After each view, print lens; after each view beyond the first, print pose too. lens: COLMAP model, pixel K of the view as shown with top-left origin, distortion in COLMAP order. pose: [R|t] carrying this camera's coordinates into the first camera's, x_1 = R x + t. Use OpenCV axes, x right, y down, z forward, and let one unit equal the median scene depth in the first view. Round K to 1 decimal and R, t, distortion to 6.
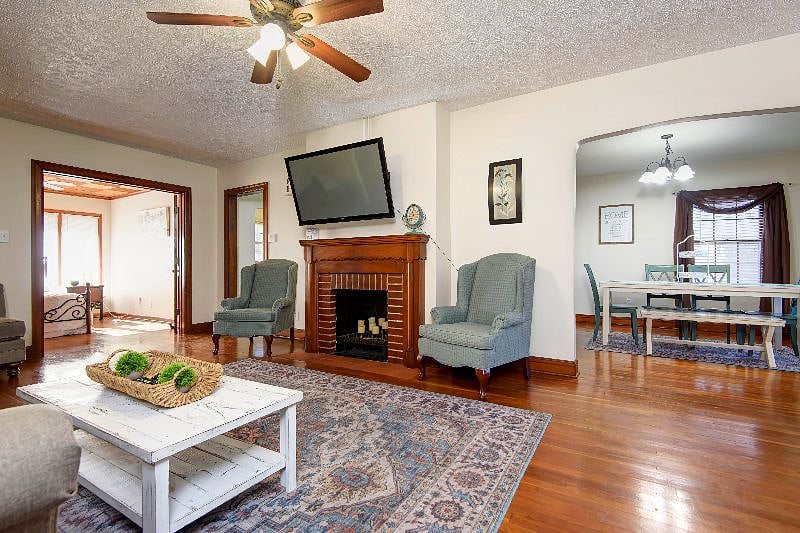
lens RADIAL K [[377.6, 0, 404.9], [0, 377.6, 263.7], [0, 0, 1]] dist [0.012761, -0.001892]
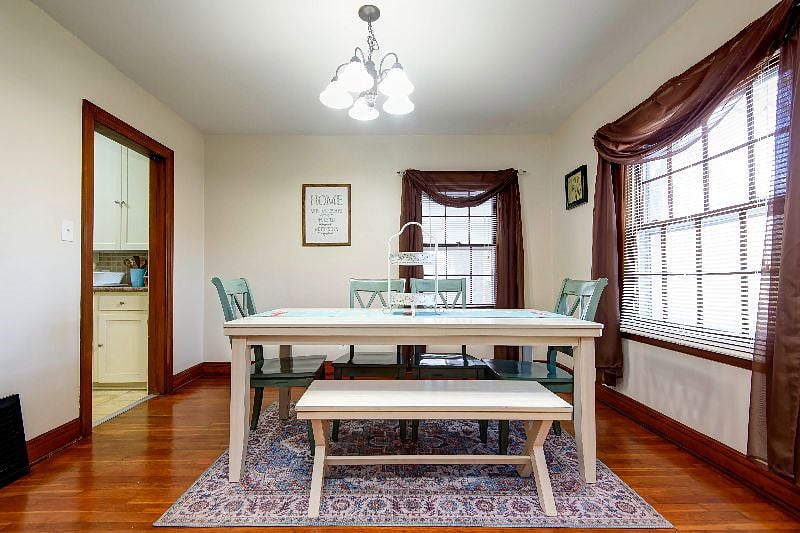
lens RADIAL K [[377.6, 0, 397.4], [0, 377.6, 270.1], [0, 0, 1]] dist [0.012761, -0.001892]
pose [[0.850444, 0.004222, 0.526049, 0.364796], [0.003047, 0.999911, -0.012951, -0.002724], [-0.526057, 0.012618, 0.850356, 0.449554]]
